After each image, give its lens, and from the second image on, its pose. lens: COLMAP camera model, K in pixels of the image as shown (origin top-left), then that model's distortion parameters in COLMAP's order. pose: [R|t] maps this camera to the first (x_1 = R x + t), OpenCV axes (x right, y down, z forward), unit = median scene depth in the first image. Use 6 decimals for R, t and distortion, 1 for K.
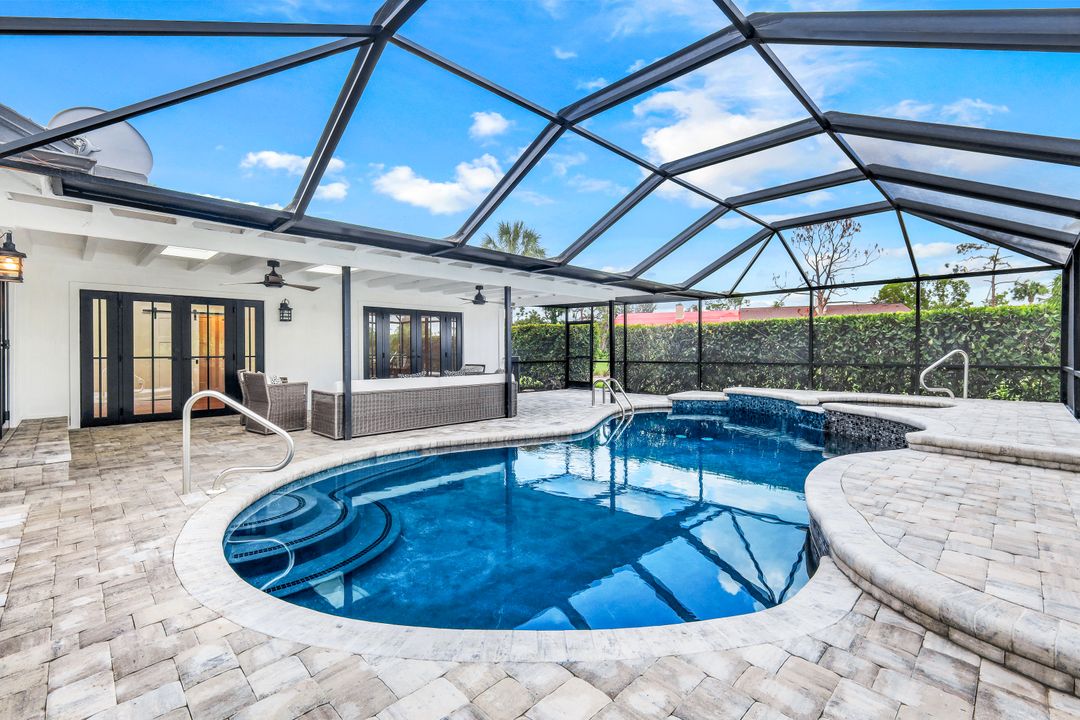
lens RADIAL K [[477.1, 0, 540.0], [0, 477.1, 360.0], [0, 0, 1]] dist [-0.012316, 0.000368]
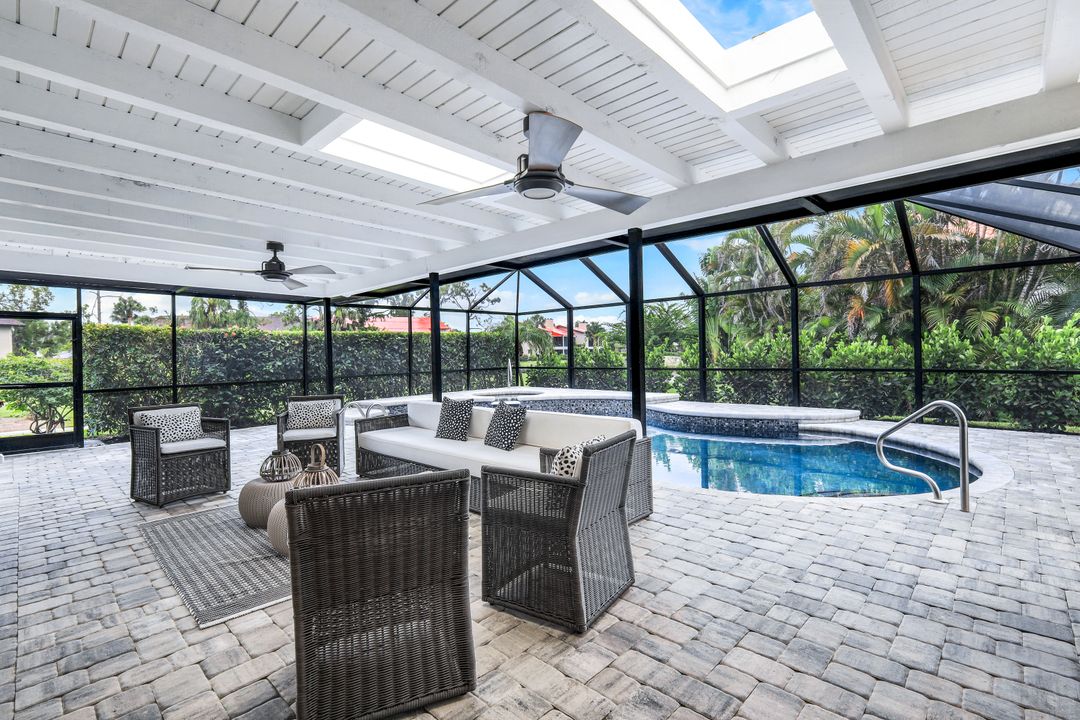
lens RADIAL K [[488.9, 0, 540.0], [0, 488.9, 360.0], [0, 0, 1]] dist [-0.011422, -0.000985]
pose [[-0.015766, -0.009077, 0.999835, -0.946460], [0.036100, 0.999302, 0.009642, -0.034341], [-0.999224, 0.036246, -0.015428, 1.033953]]
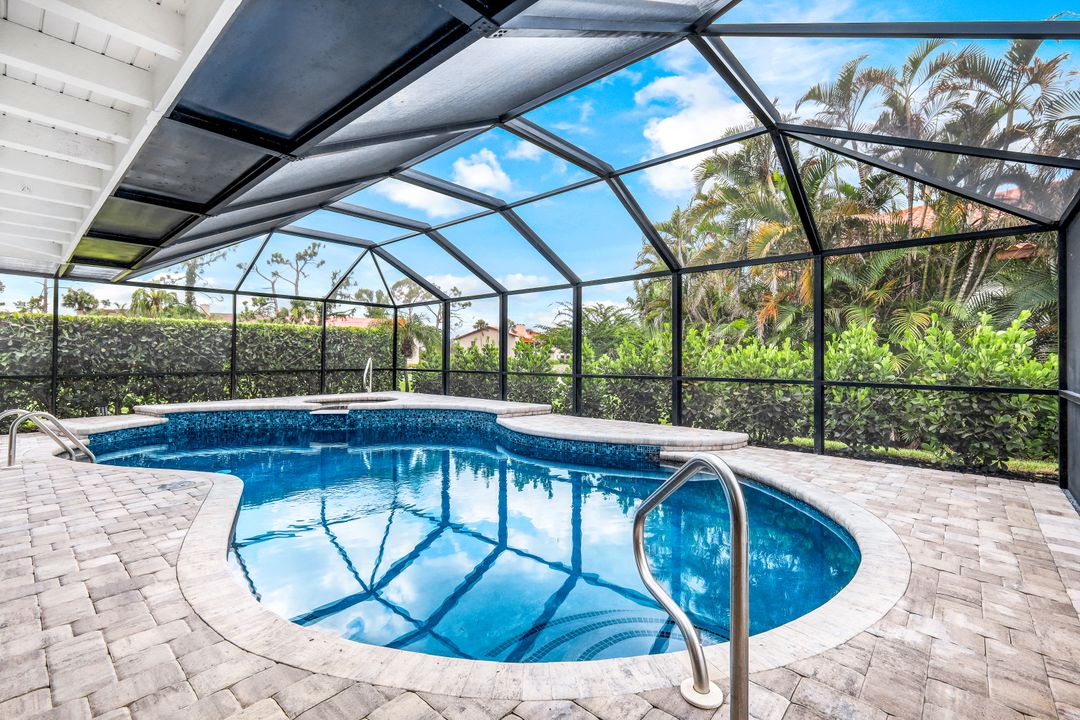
lens RADIAL K [[477.1, 0, 540.0], [0, 477.1, 360.0], [0, 0, 1]] dist [-0.012316, 0.000368]
pose [[-0.057756, 0.002140, 0.998328, -0.607435], [0.010626, 0.999942, -0.001529, -0.009609], [-0.998274, 0.010520, -0.057776, 0.645496]]
